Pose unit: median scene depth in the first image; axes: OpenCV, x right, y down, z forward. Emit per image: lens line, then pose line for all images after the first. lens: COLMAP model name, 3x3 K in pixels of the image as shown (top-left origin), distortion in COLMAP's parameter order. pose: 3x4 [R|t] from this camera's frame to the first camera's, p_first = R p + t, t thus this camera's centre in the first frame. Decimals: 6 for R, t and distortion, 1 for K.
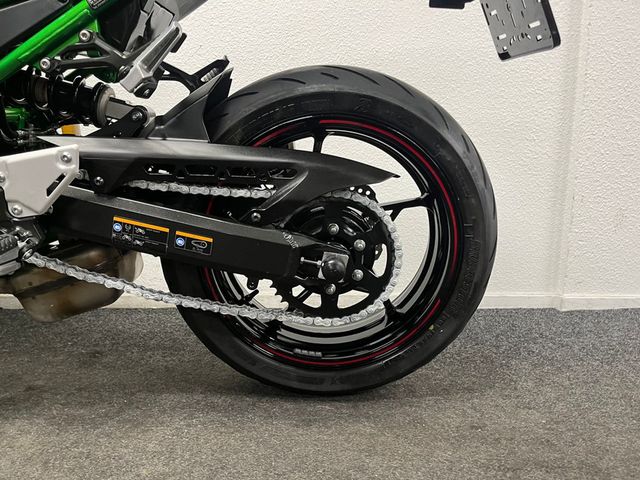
lens RADIAL K [[488.2, 0, 319.4], [0, 488.2, 245.1], [0, 0, 1]] dist [0.051812, -0.053844]
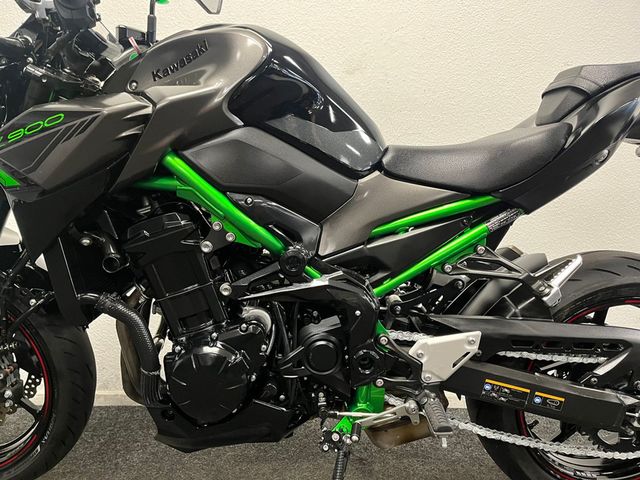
lens RADIAL K [[488.2, 0, 318.8], [0, 488.2, 242.8], [0, 0, 1]] dist [0.051812, -0.053844]
pose [[0.999783, 0.016640, 0.012524, -0.797346], [-0.015478, 0.996019, -0.087785, -0.267685], [-0.013935, 0.087572, 0.996061, -0.297967]]
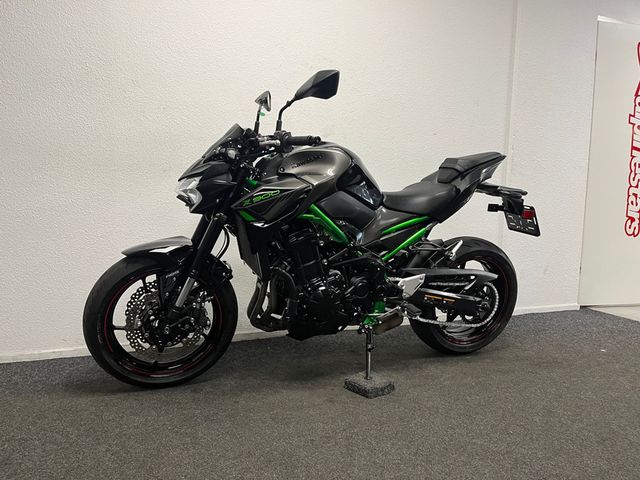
lens RADIAL K [[488.2, 0, 316.7], [0, 488.2, 241.4], [0, 0, 1]] dist [0.051812, -0.053844]
pose [[0.943255, -0.025772, 0.331067, -1.833357], [0.044368, 0.997826, -0.048732, -0.241948], [-0.329091, 0.060656, 0.942348, -1.476418]]
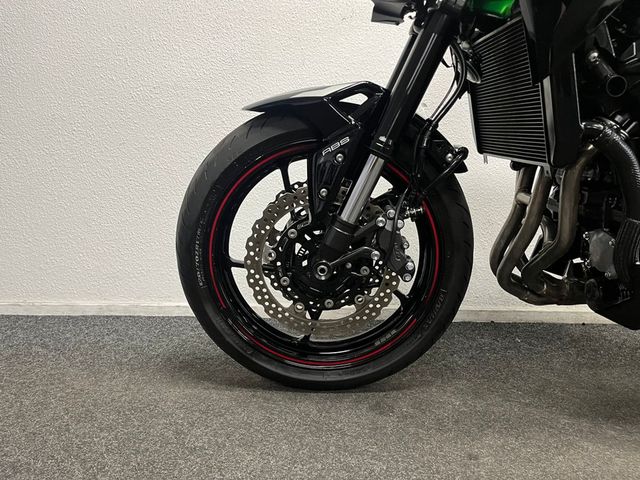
lens RADIAL K [[488.2, 0, 314.6], [0, 488.2, 236.8], [0, 0, 1]] dist [0.051812, -0.053844]
pose [[0.998229, 0.005771, -0.059214, -1.698879], [-0.008668, 0.998771, -0.048793, 0.003922], [0.058859, 0.049220, 0.997052, -0.132598]]
